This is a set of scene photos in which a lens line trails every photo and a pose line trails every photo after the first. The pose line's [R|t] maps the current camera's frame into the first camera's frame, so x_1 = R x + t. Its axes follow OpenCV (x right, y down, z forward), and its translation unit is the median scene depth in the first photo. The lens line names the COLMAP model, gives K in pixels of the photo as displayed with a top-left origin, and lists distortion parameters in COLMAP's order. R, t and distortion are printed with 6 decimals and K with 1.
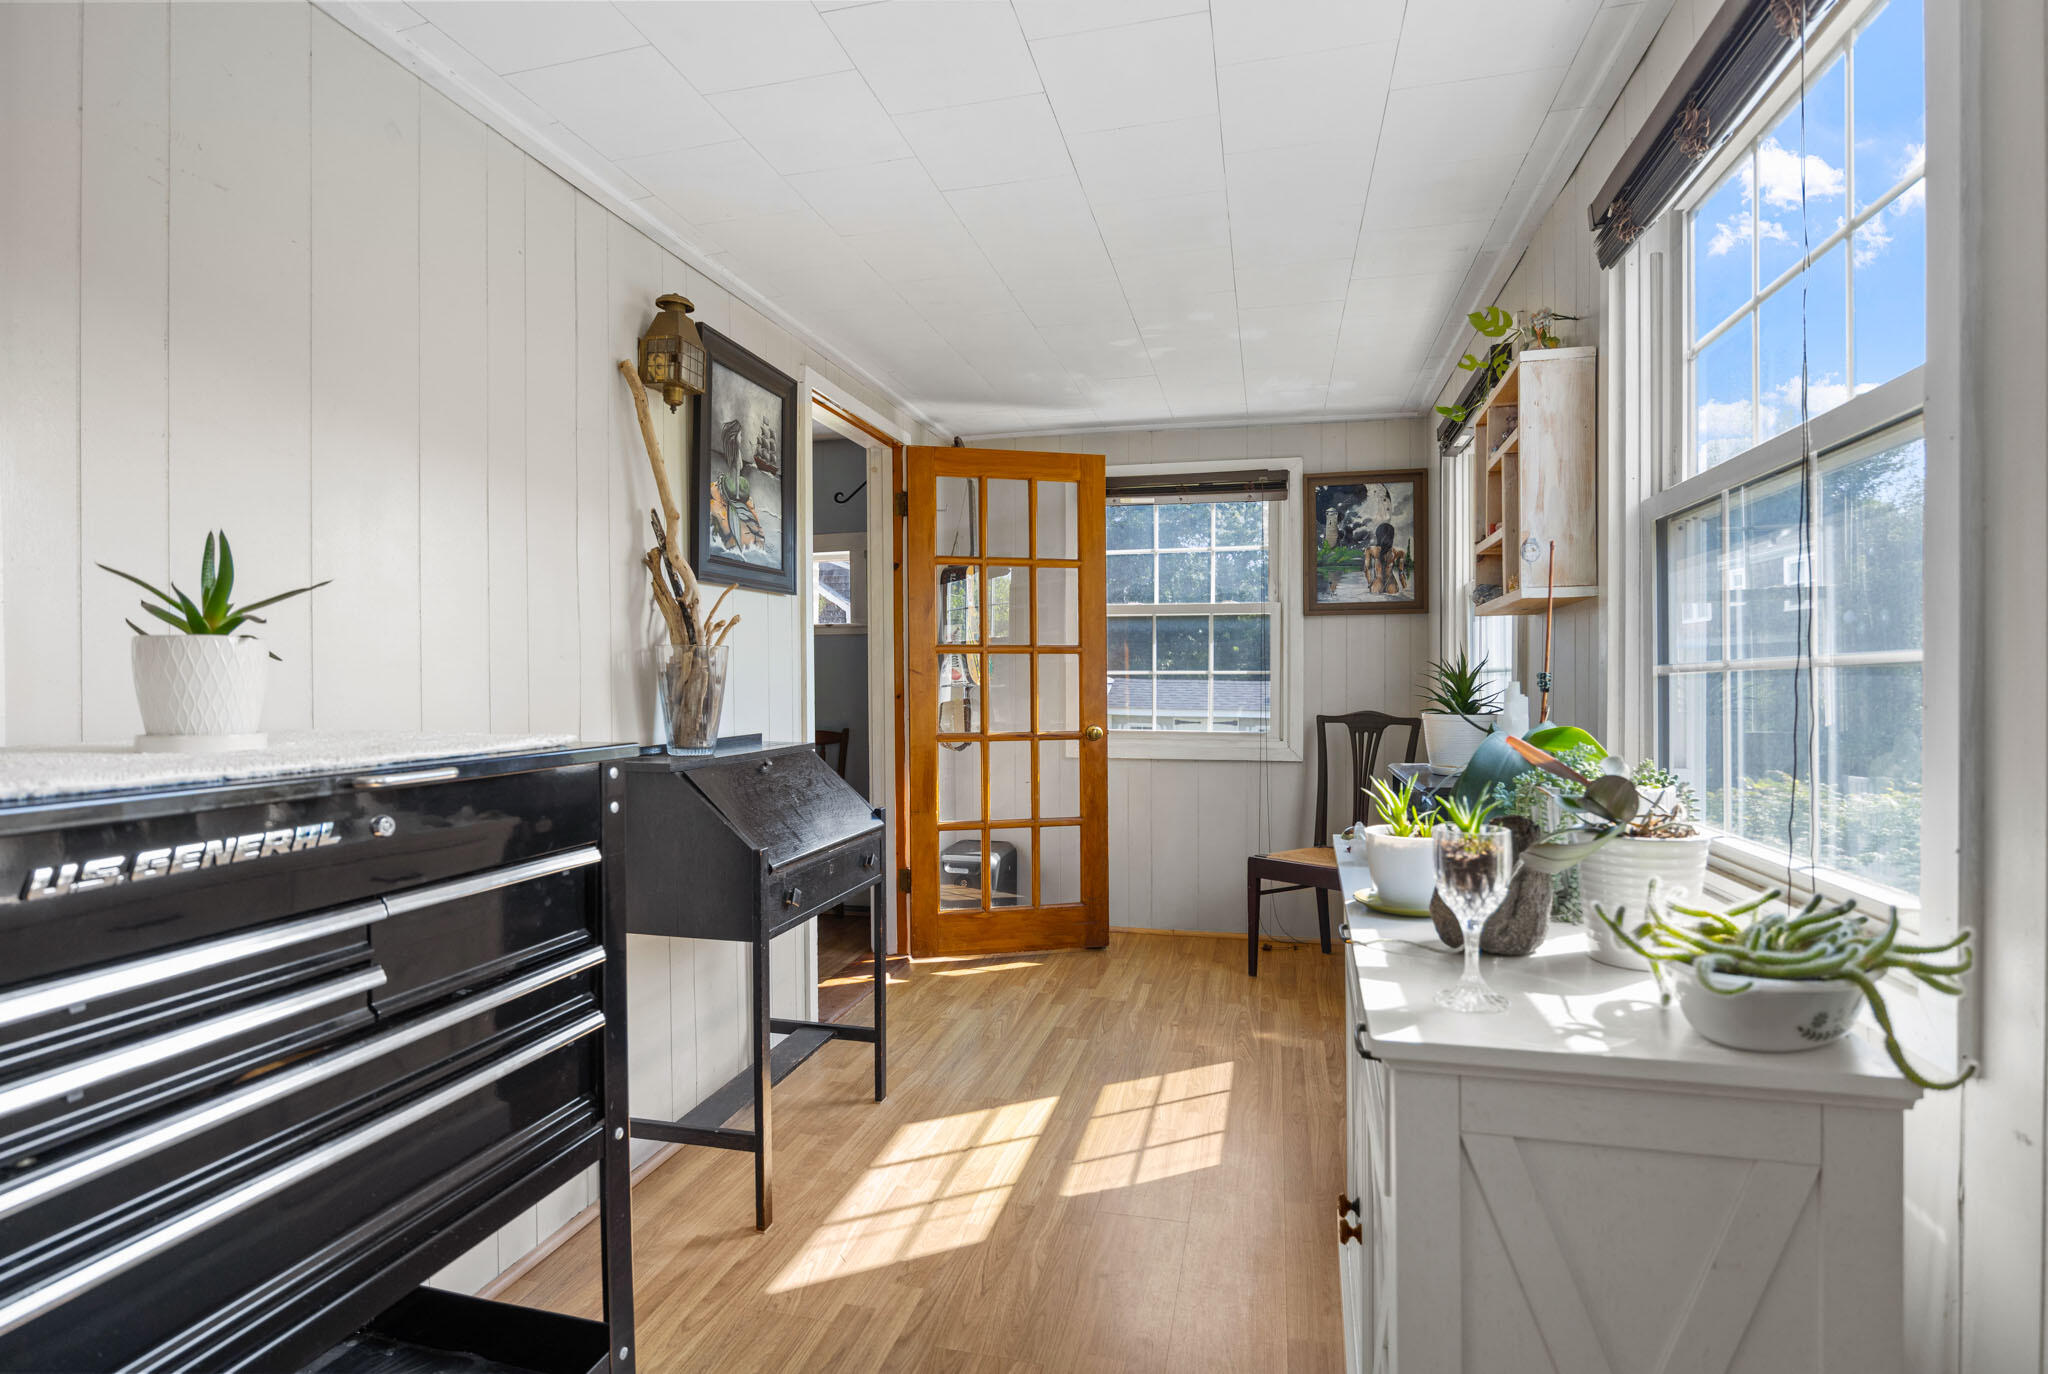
lens RADIAL K [[1011.6, 0, 1024.2], [0, 1011.6, 683.9], [0, 0, 1]] dist [0.000061, -0.000051]
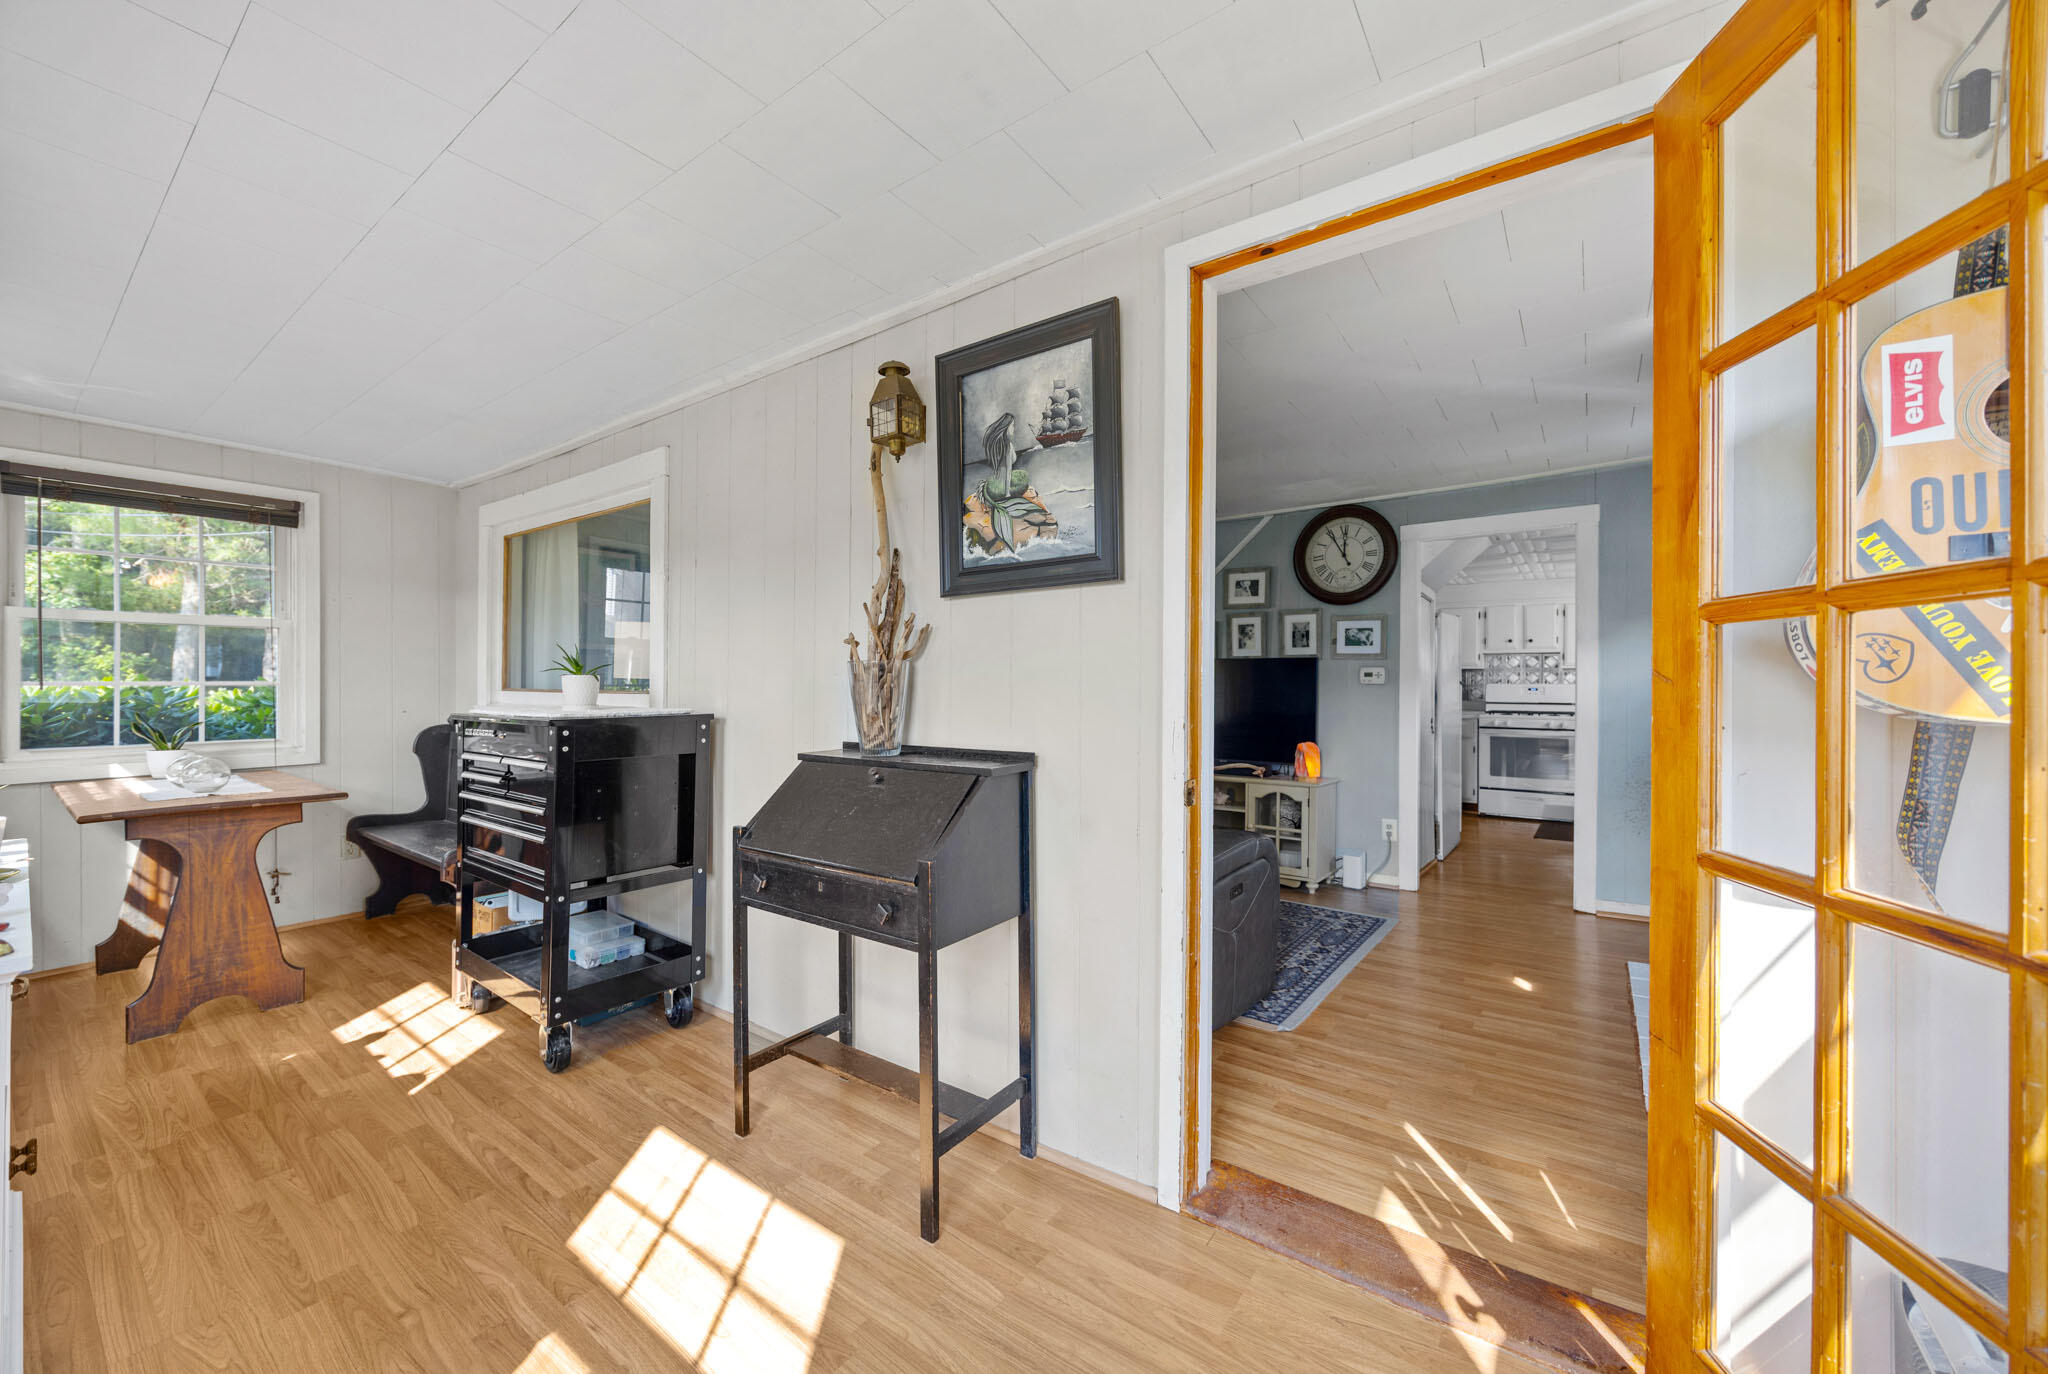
lens RADIAL K [[785.9, 0, 1020.9], [0, 785.9, 686.2], [0, 0, 1]] dist [0.001052, 0.000204]
pose [[-0.376725, 0.007615, -0.926294, 0.386520], [-0.004227, 0.999942, 0.009939, -0.015683], [0.926315, 0.007660, -0.376671, 1.290179]]
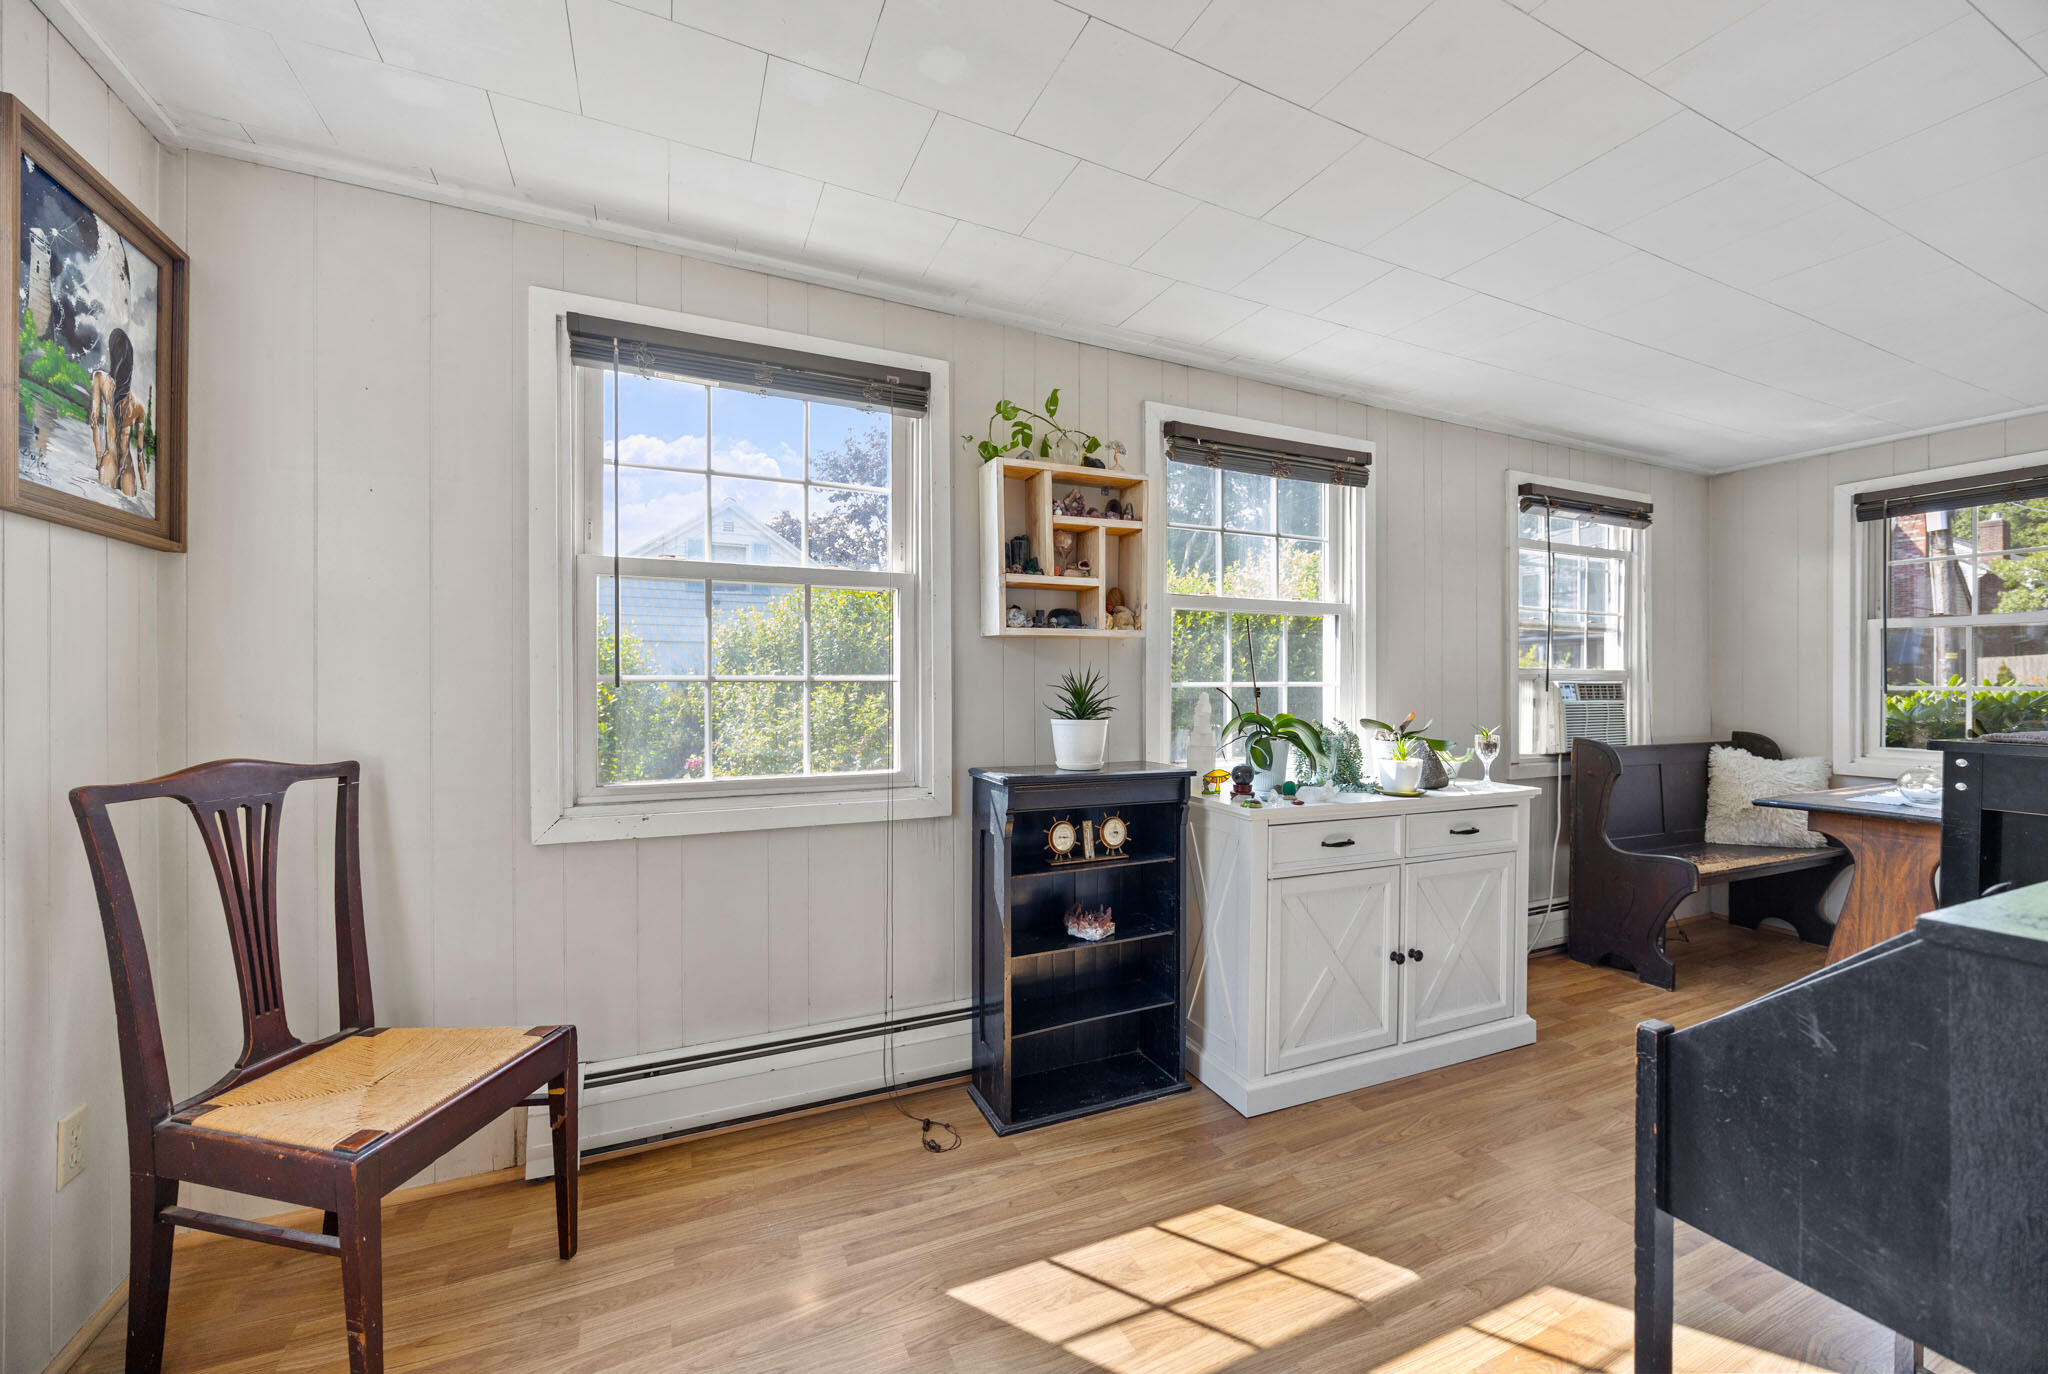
lens RADIAL K [[785.9, 0, 1032.6], [0, 785.9, 681.7], [0, 0, 1]] dist [0.001052, 0.000204]
pose [[-0.627409, -0.001600, 0.778688, -0.232335], [-0.000626, 0.999999, 0.001551, -0.012780], [-0.778689, 0.000486, -0.627409, 1.383100]]
